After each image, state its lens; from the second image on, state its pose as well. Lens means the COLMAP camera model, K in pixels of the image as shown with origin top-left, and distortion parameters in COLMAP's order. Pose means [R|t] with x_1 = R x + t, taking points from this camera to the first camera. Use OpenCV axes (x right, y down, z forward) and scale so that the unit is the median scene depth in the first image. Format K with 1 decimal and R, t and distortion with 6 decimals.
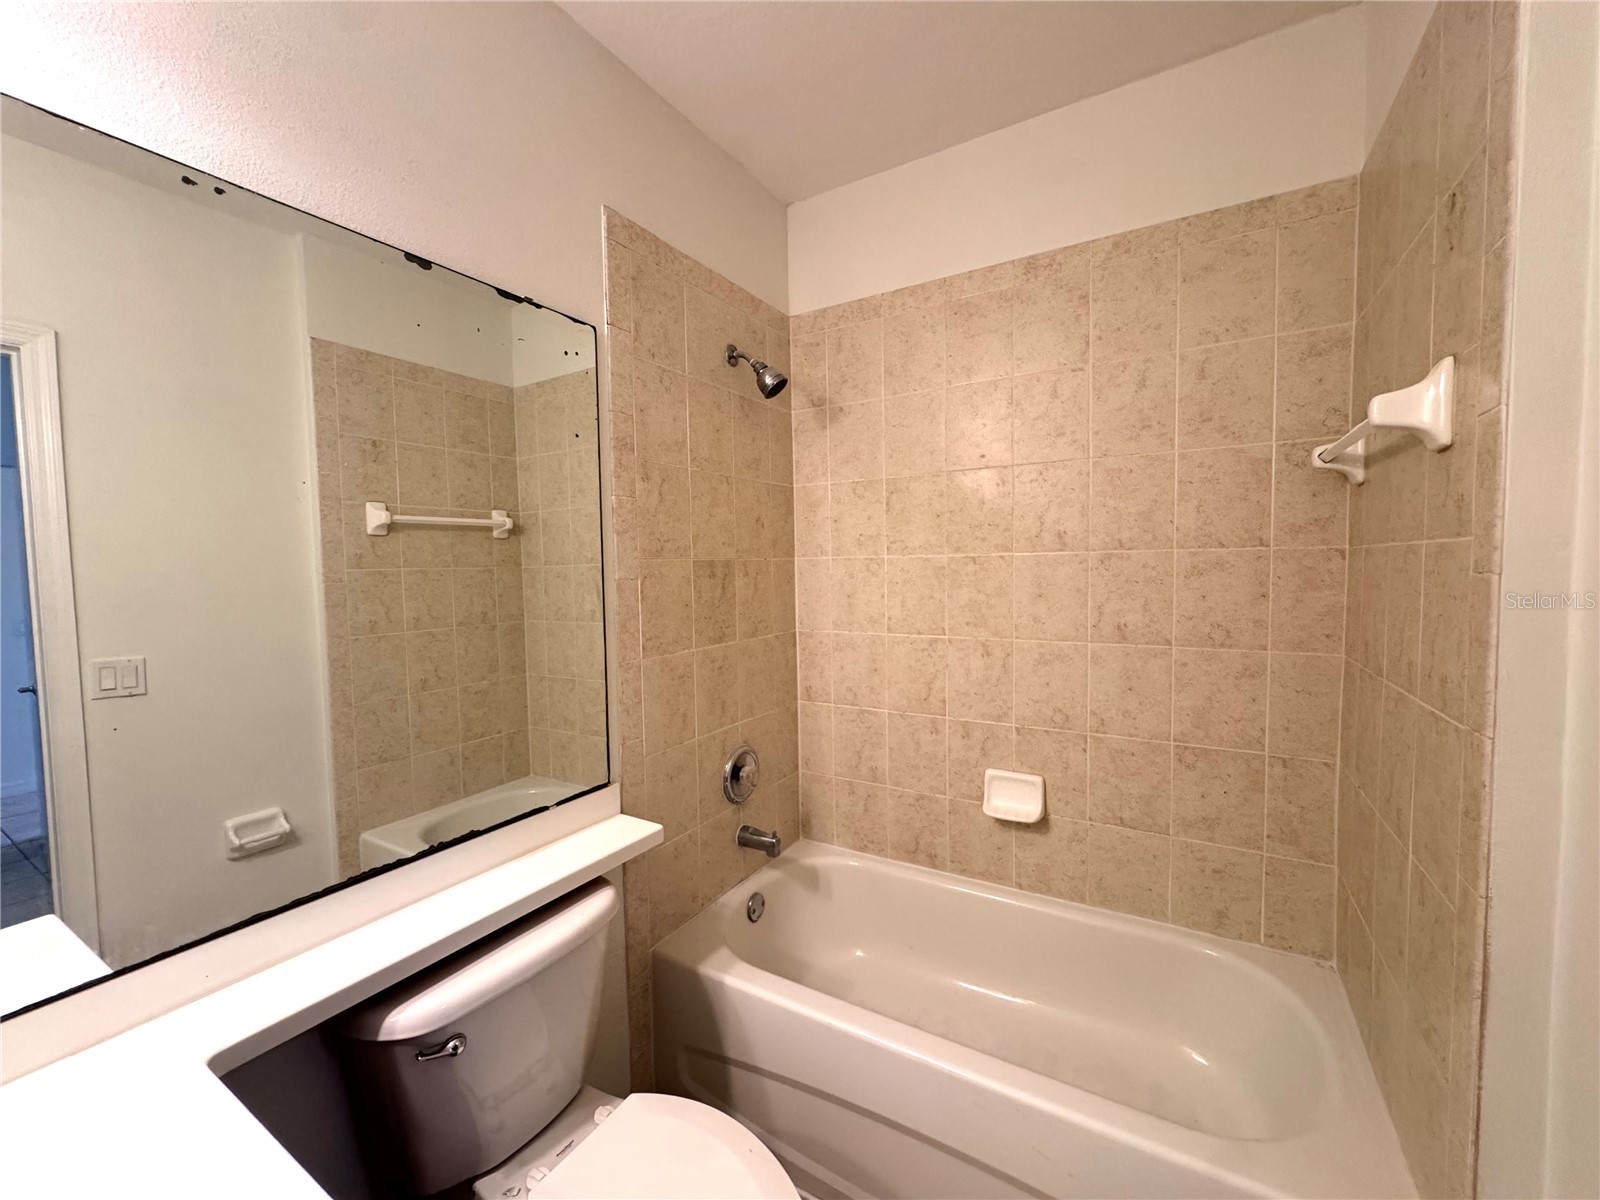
lens RADIAL K [[636.6, 0, 805.0], [0, 636.6, 599.5], [0, 0, 1]] dist [0.000308, -0.000343]
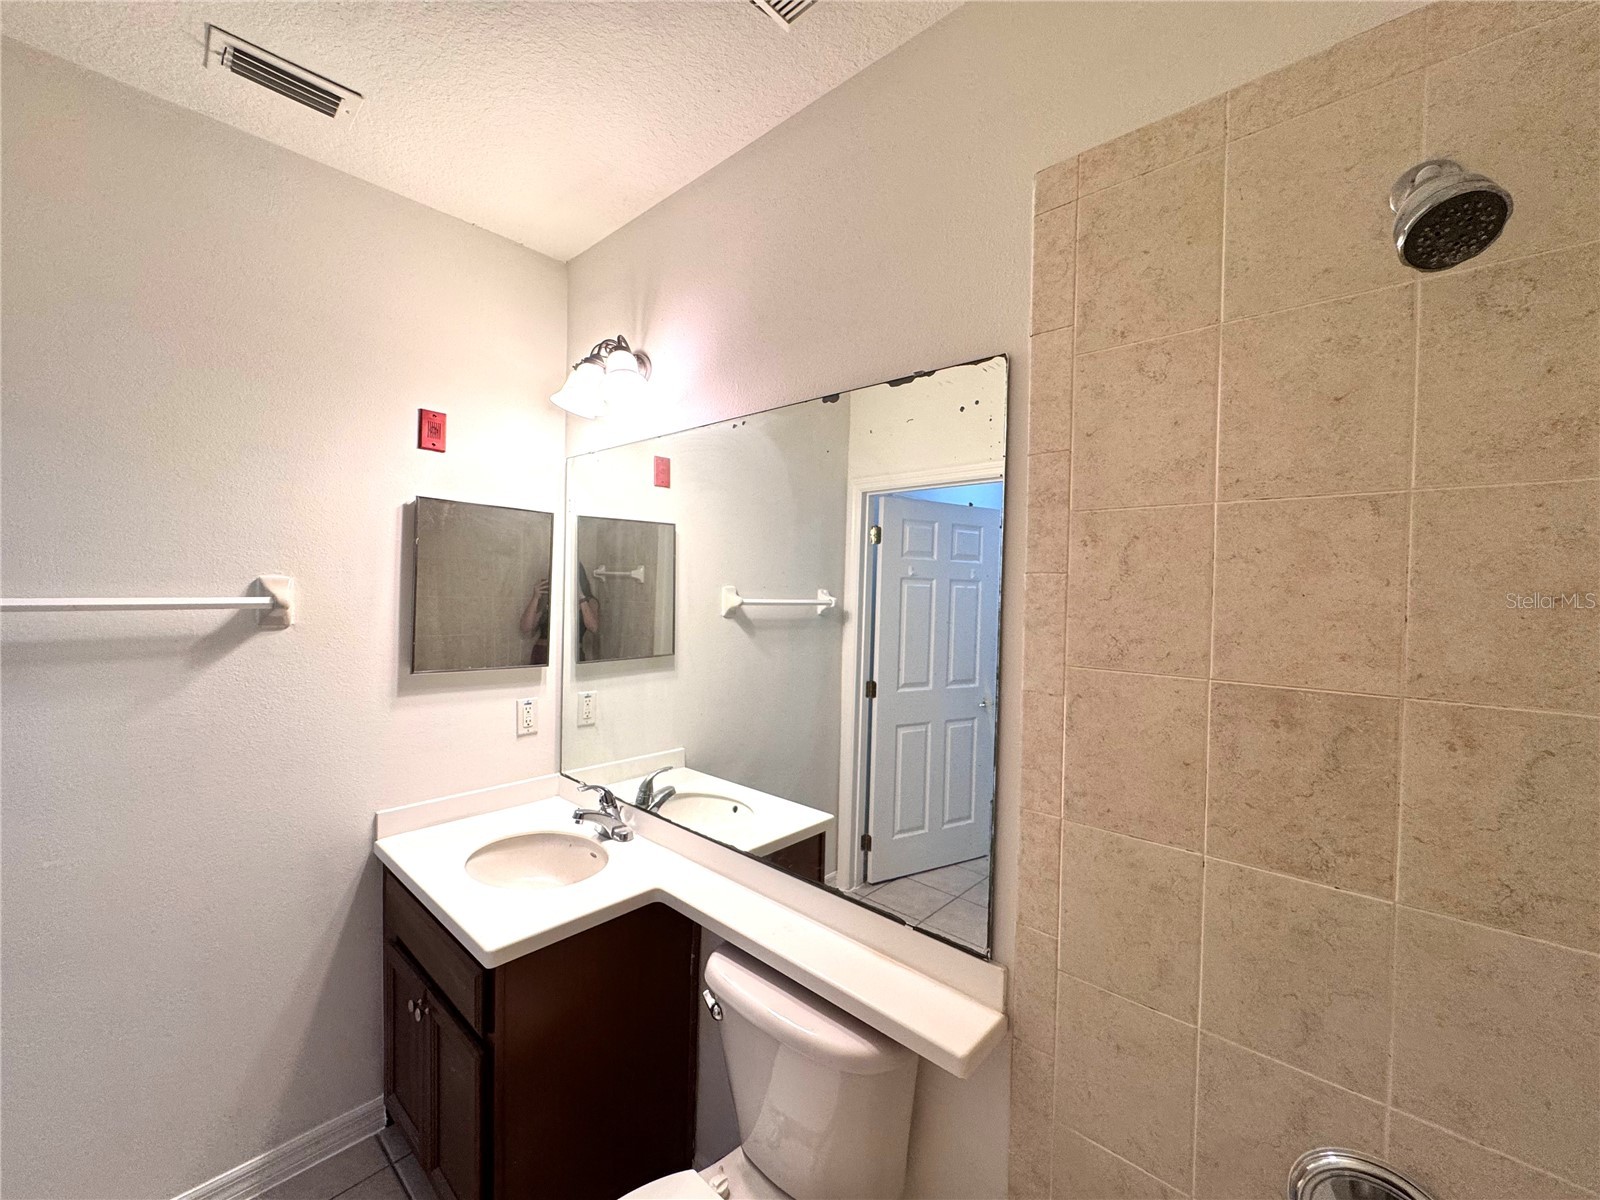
lens RADIAL K [[636.6, 0, 804.9], [0, 636.6, 596.6], [0, 0, 1]] dist [0.000308, -0.000343]
pose [[-0.190938, 0.031956, -0.981082, 0.419363], [-0.066576, 0.996747, 0.045423, -0.143057], [0.979342, 0.073989, -0.188189, 0.836340]]
